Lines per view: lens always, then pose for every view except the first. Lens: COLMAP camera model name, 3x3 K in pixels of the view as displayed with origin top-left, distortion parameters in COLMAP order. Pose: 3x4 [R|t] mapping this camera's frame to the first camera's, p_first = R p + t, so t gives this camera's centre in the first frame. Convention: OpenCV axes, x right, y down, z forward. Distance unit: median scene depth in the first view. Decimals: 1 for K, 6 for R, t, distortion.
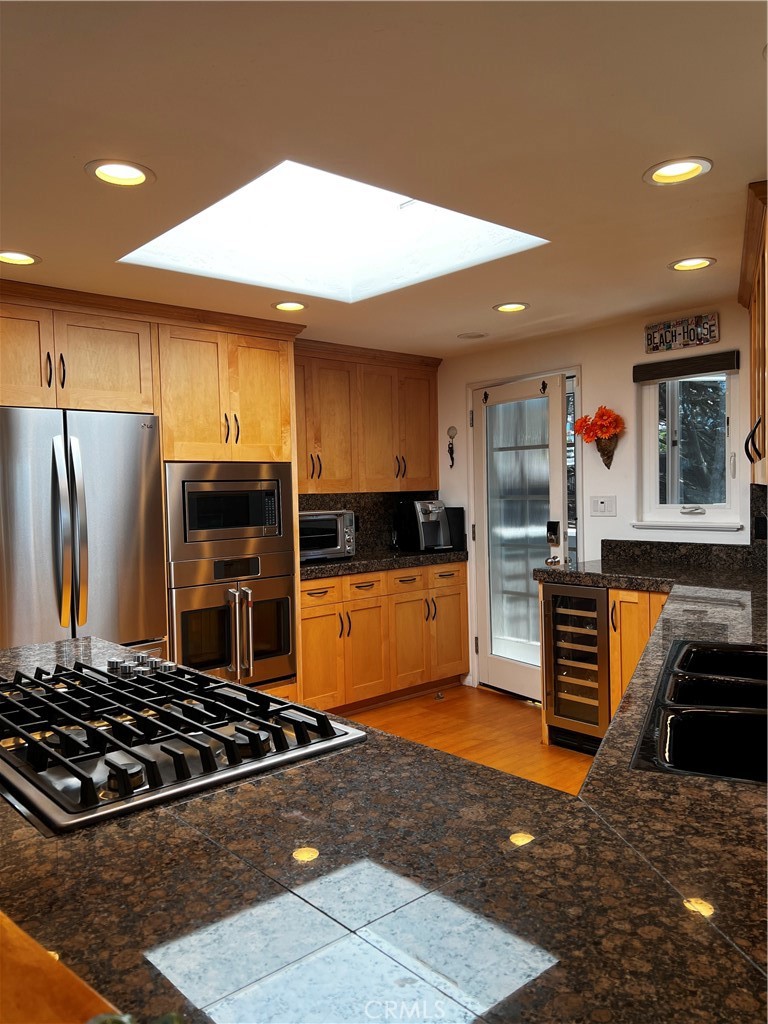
lens RADIAL K [[777.2, 0, 373.8], [0, 777.2, 522.5], [0, 0, 1]] dist [0.066820, -0.050225]
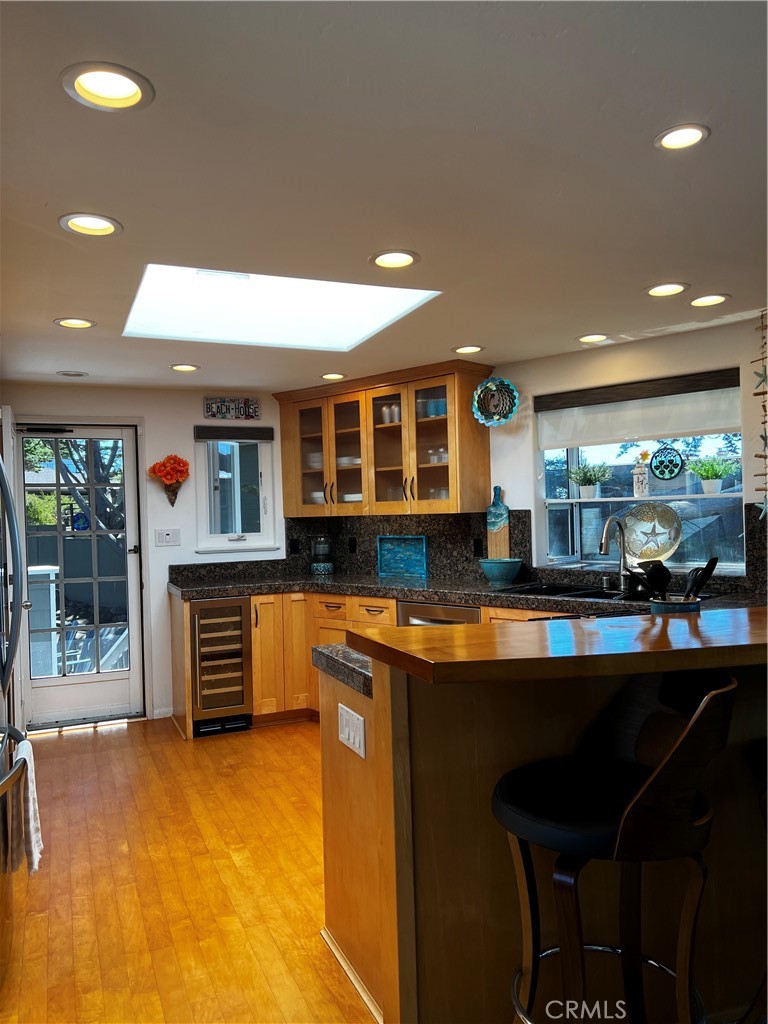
lens RADIAL K [[777.2, 0, 378.6], [0, 777.2, 510.1], [0, 0, 1]] dist [0.066820, -0.050225]
pose [[0.323703, 0.018415, 0.945980, -0.806402], [0.061730, 0.997269, -0.040537, 0.006670], [-0.944143, 0.071517, 0.321682, 0.337236]]
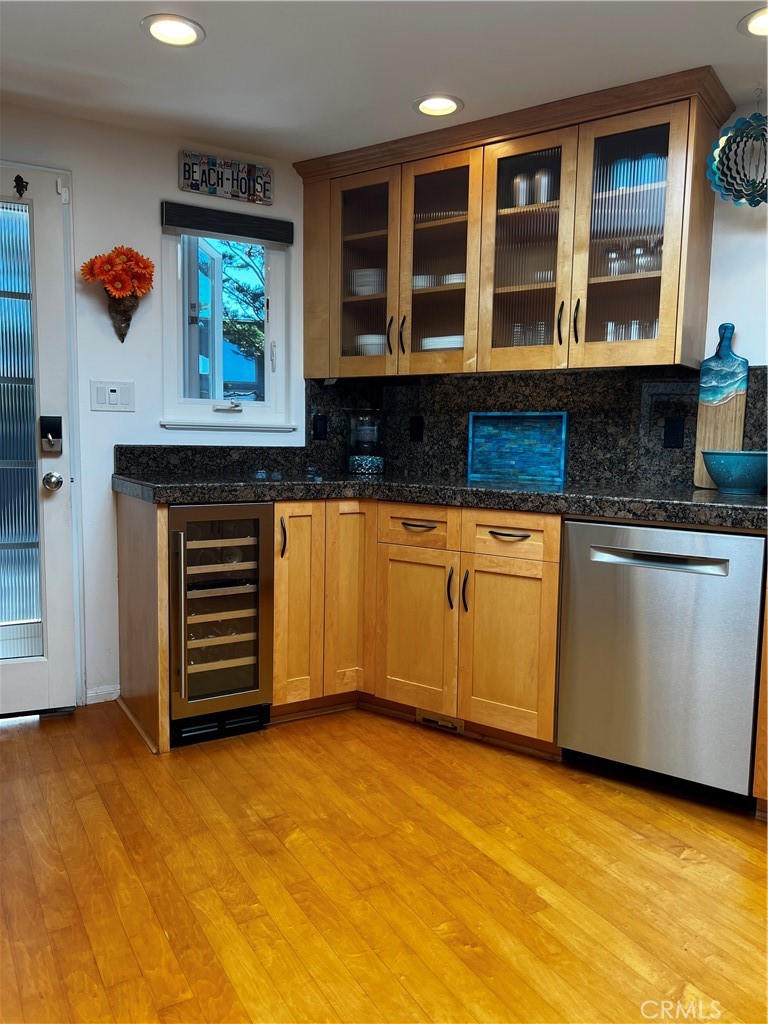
lens RADIAL K [[777.2, 0, 381.7], [0, 777.2, 513.0], [0, 0, 1]] dist [0.066820, -0.050225]
pose [[0.189623, -0.071521, 0.979249, -0.376273], [0.020941, 0.997411, 0.068792, 0.042664], [-0.981634, 0.007461, 0.190630, 0.700572]]
